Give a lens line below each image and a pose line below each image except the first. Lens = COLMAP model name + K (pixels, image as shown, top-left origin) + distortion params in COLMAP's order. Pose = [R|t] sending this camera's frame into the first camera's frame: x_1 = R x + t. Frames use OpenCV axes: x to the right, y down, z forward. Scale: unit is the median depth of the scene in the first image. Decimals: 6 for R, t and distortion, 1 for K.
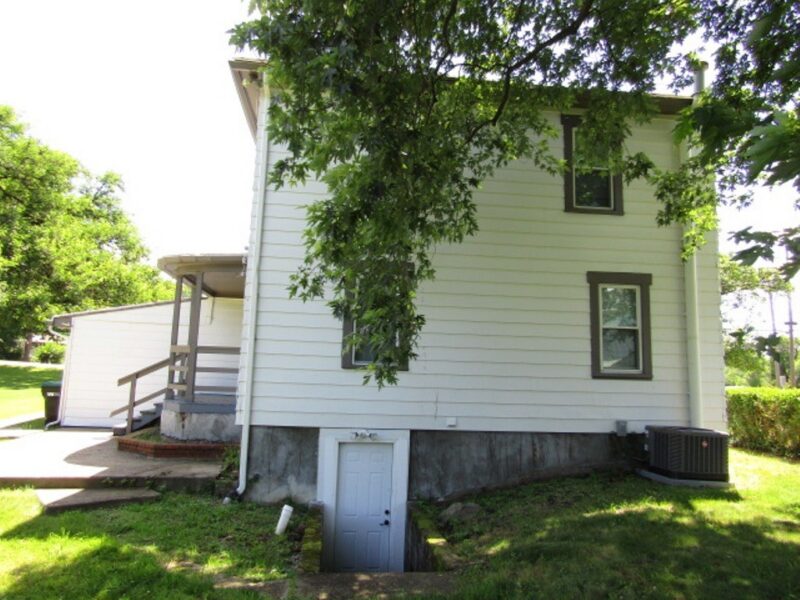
lens RADIAL K [[565.2, 0, 400.0], [0, 565.2, 300.0], [0, 0, 1]] dist [-0.036050, 0.005525]
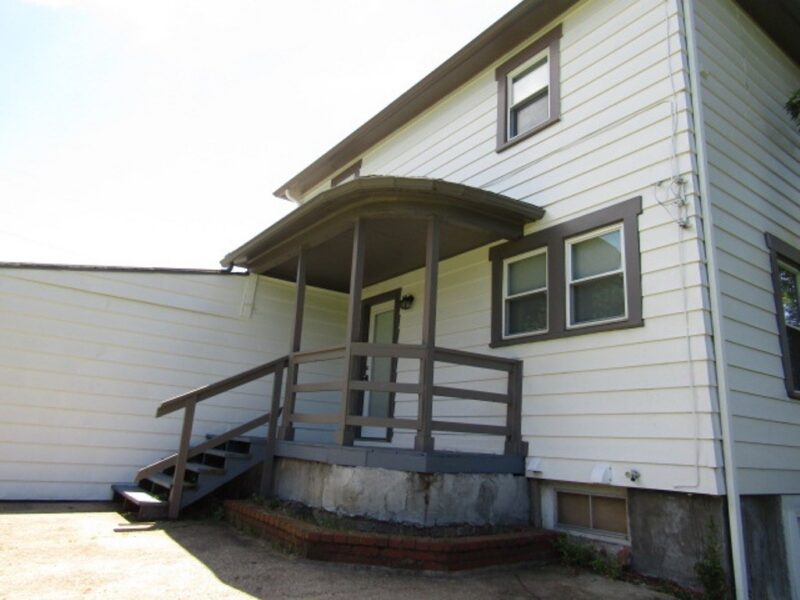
lens RADIAL K [[565.2, 0, 400.0], [0, 565.2, 300.0], [0, 0, 1]] dist [-0.036050, 0.005525]
pose [[0.877890, 0.128417, 0.461321, -0.668419], [-0.089796, 0.990429, -0.104823, 0.100794], [-0.470367, 0.050599, 0.881019, 0.551885]]
